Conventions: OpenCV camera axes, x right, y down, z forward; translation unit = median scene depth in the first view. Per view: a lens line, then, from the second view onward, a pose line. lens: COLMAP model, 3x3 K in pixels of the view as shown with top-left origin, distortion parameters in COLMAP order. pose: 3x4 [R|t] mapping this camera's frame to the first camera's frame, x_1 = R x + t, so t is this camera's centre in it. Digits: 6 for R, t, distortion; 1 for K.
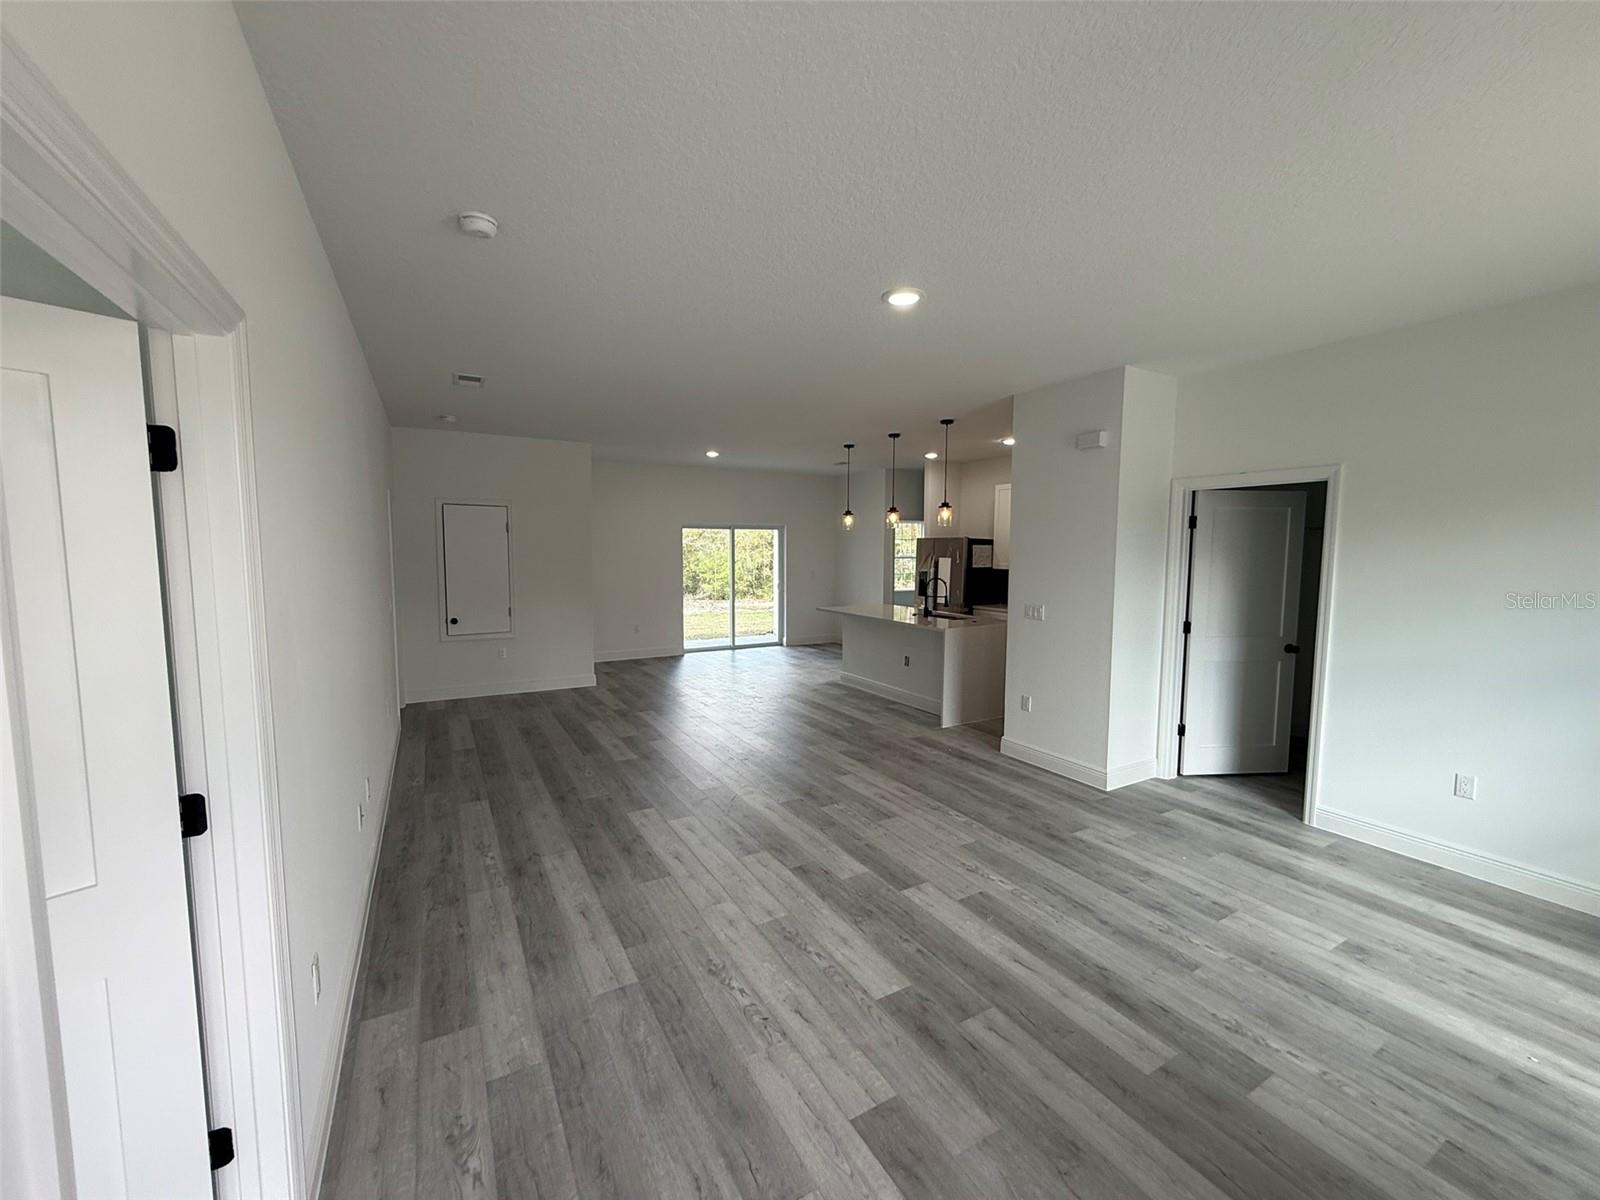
lens RADIAL K [[653.7, 0, 789.8], [0, 653.7, 590.0], [0, 0, 1]] dist [0.002042, 0.000094]
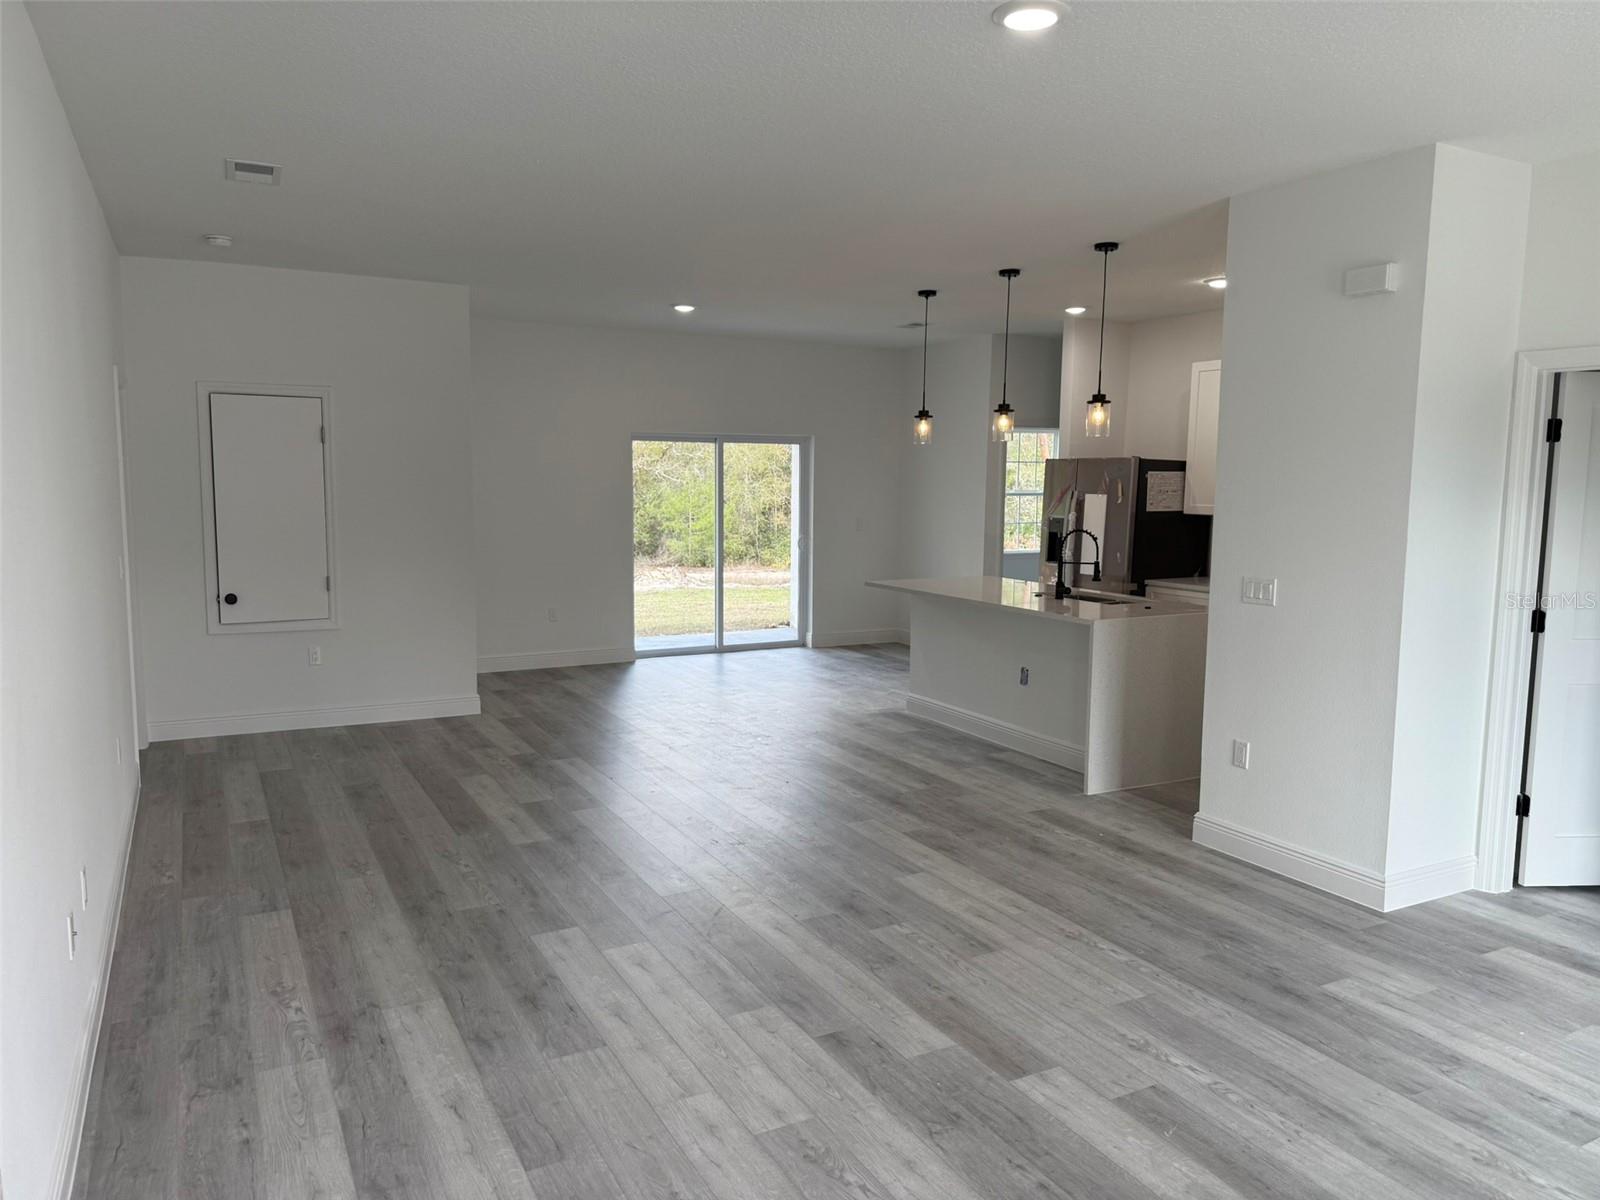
lens RADIAL K [[1129.4, 0, 809.2], [0, 1129.4, 605.3], [0, 0, 1]] dist [0.054650, -0.069047]
pose [[0.999923, 0.009521, -0.007981, -0.000489], [-0.009128, 0.998808, 0.047944, 0.002024], [0.008428, -0.047868, 0.998818, 0.021370]]
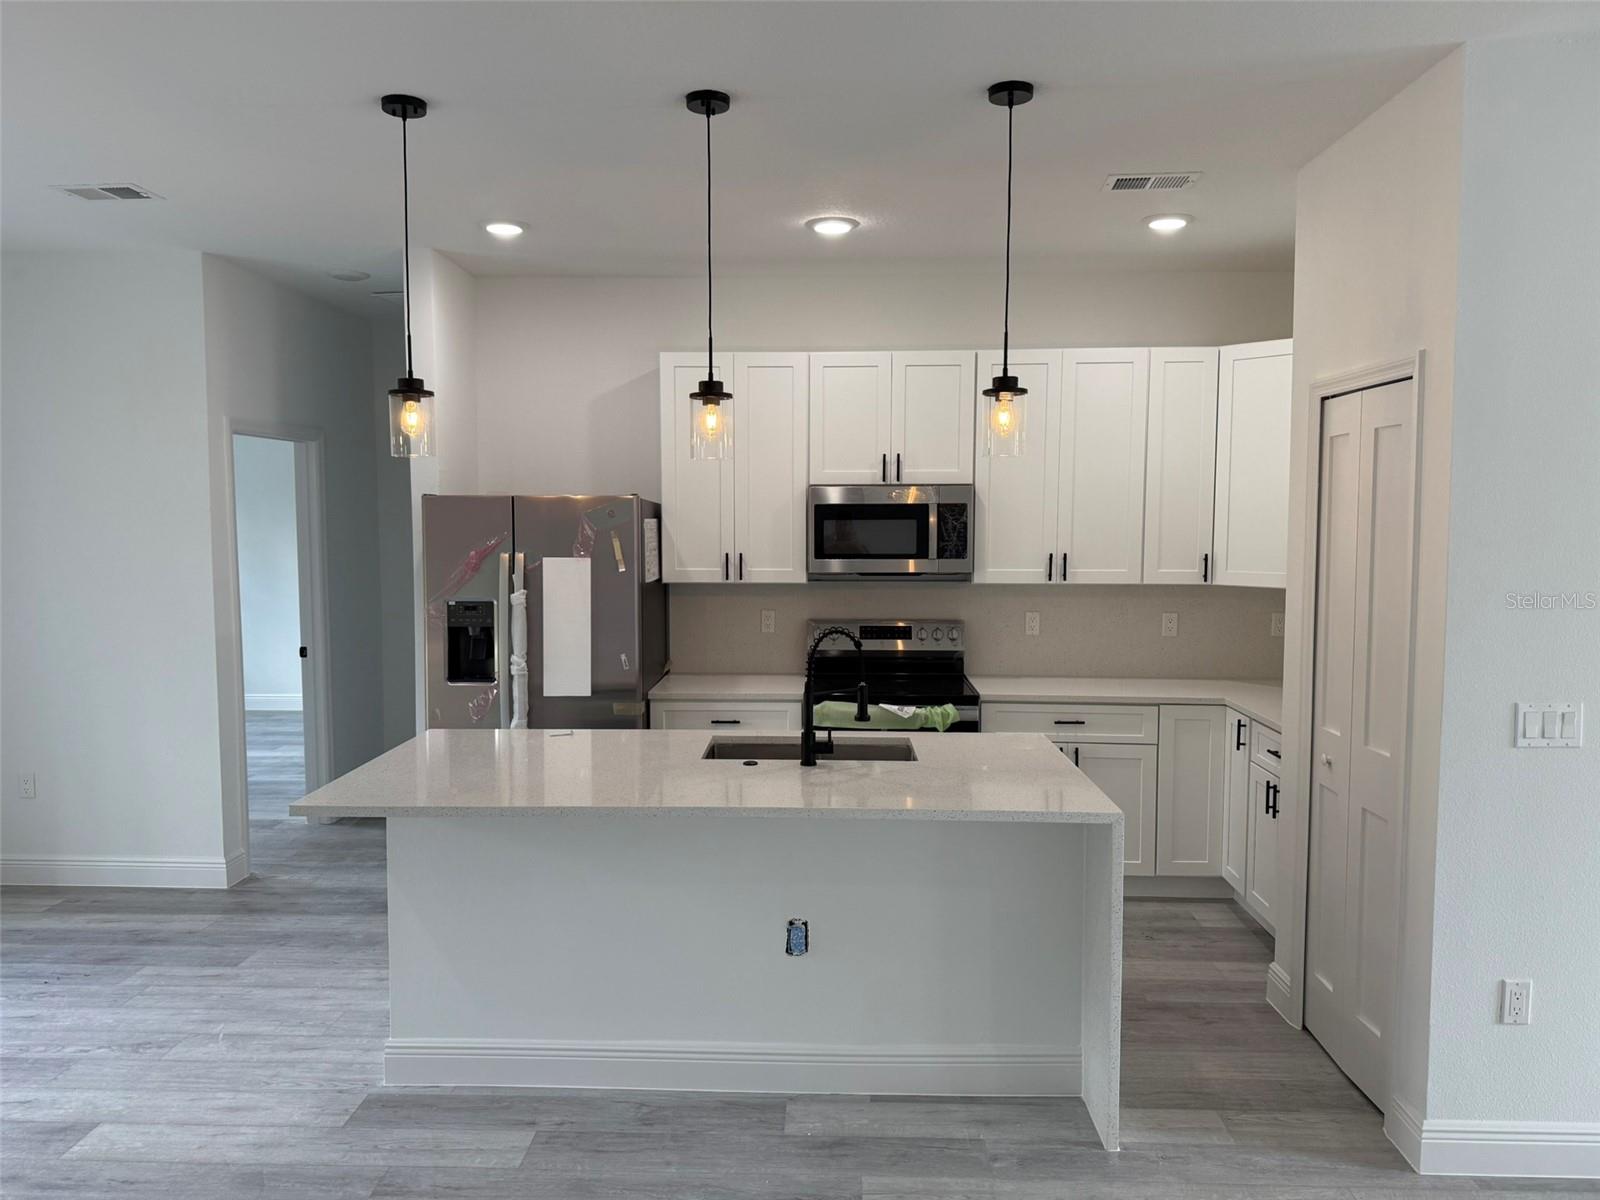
lens RADIAL K [[1129.4, 0, 807.1], [0, 1129.4, 591.3], [0, 0, 1]] dist [0.054650, -0.069047]
pose [[0.511208, -0.054744, 0.857712, -0.209020], [0.055825, 0.997977, 0.030424, -0.048937], [-0.857642, 0.032328, 0.513230, 0.689978]]
